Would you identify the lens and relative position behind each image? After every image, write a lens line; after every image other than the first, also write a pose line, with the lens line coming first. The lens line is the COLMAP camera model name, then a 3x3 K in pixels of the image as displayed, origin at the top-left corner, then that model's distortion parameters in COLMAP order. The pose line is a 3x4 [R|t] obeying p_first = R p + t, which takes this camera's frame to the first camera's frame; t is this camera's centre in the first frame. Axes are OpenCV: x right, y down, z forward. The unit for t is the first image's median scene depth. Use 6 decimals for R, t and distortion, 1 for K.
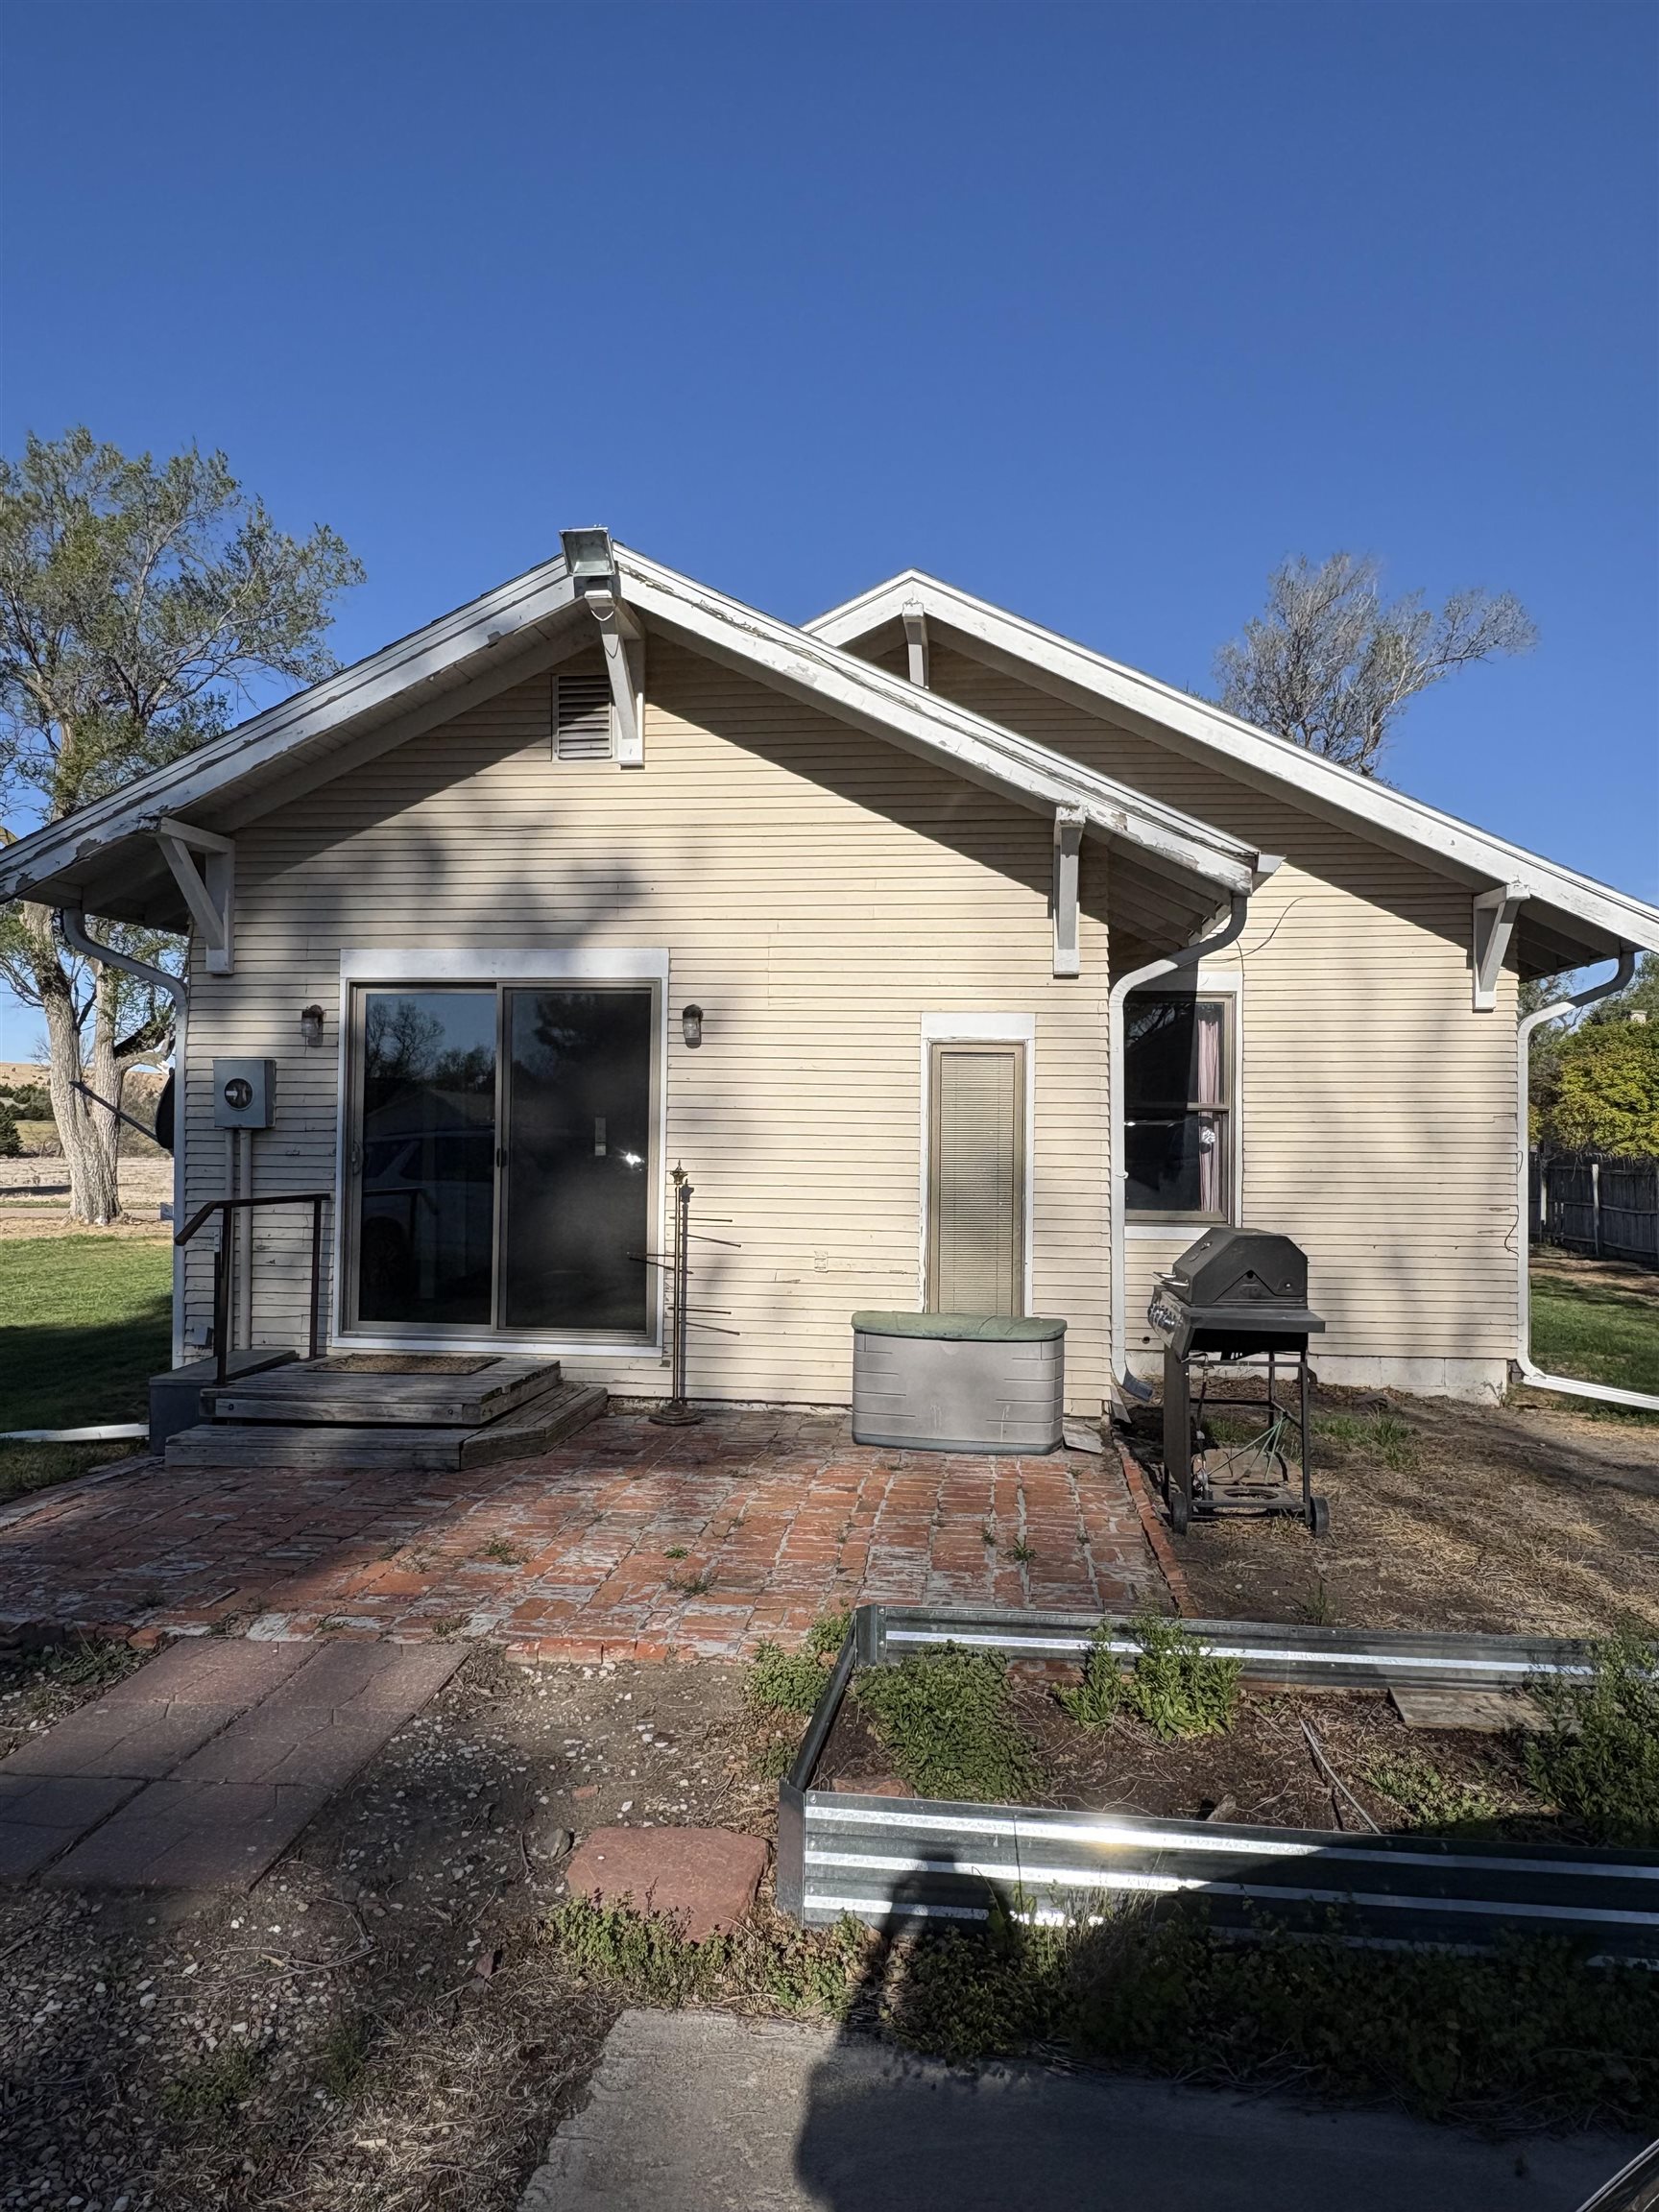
lens RADIAL K [[1505.9, 0, 834.7], [0, 1505.9, 1107.7], [0, 0, 1]] dist [0.002831, 0.000925]
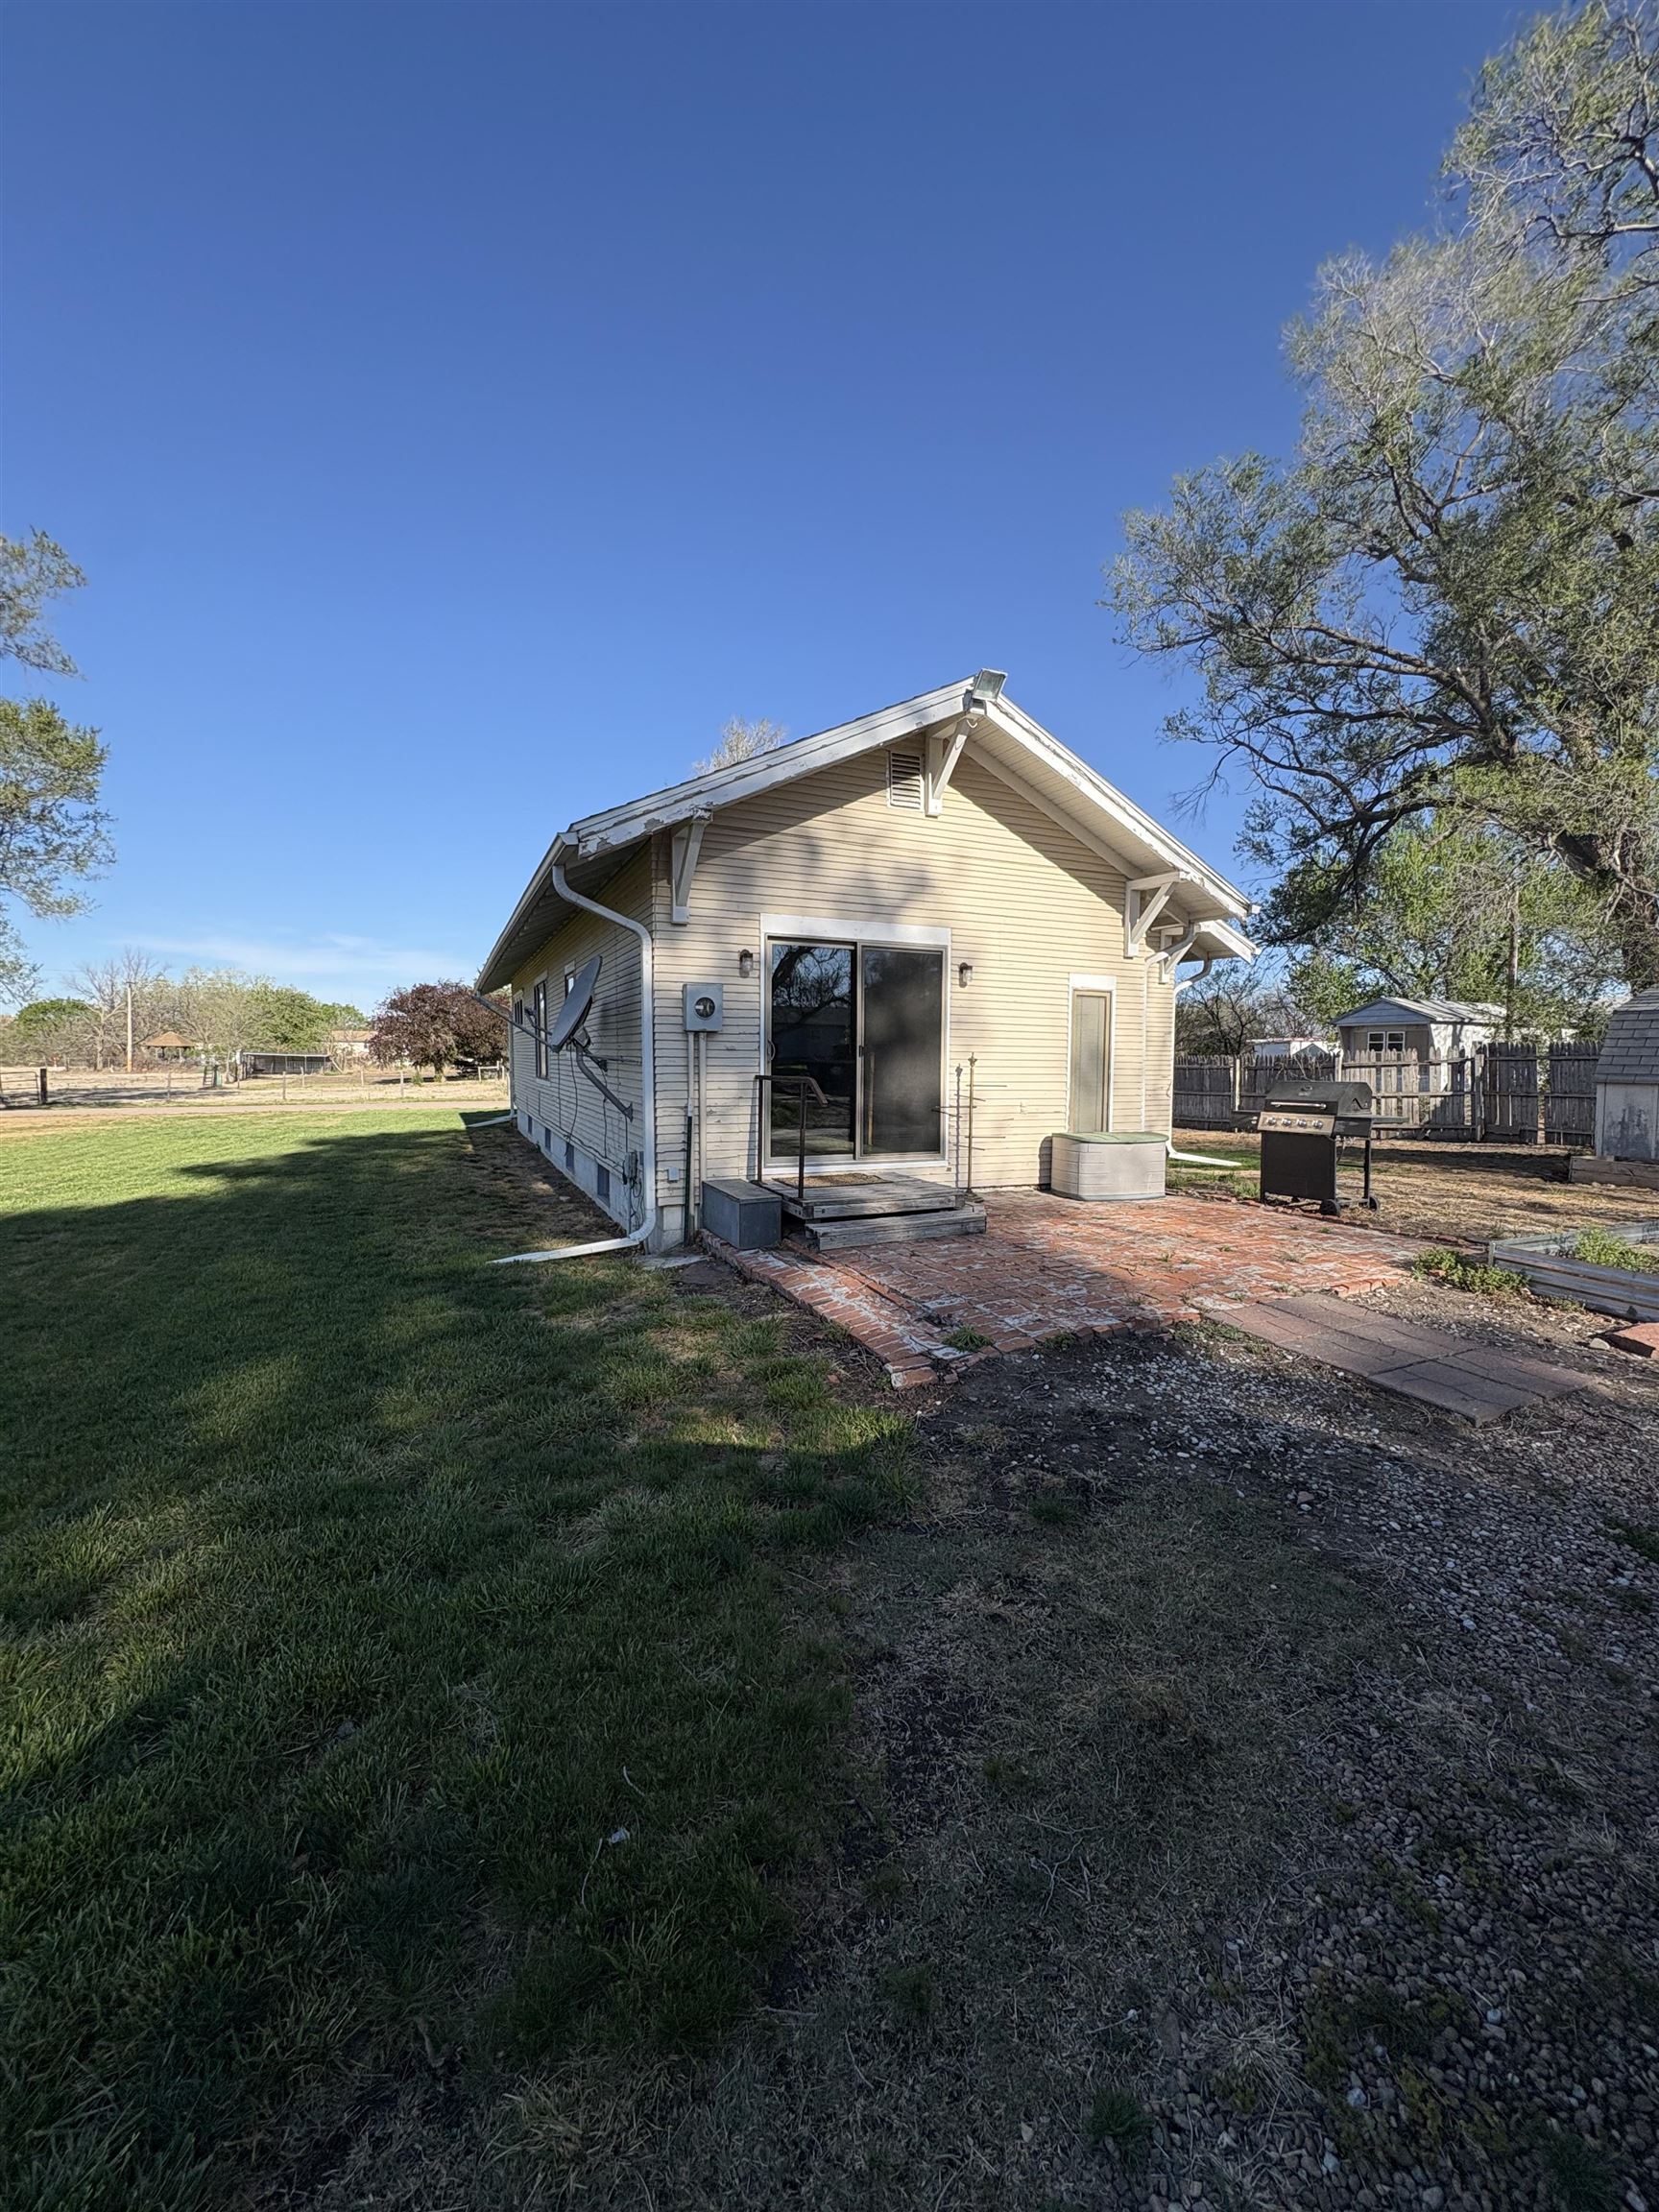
lens RADIAL K [[898.3, 0, 832.1], [0, 898.3, 1104.6], [0, 0, 1]] dist [-0.003103, -0.000018]
pose [[0.852318, -0.030512, 0.522134, -0.752562], [-0.010192, 0.997138, 0.074907, 0.018547], [-0.522925, -0.069166, 0.849568, 0.191101]]
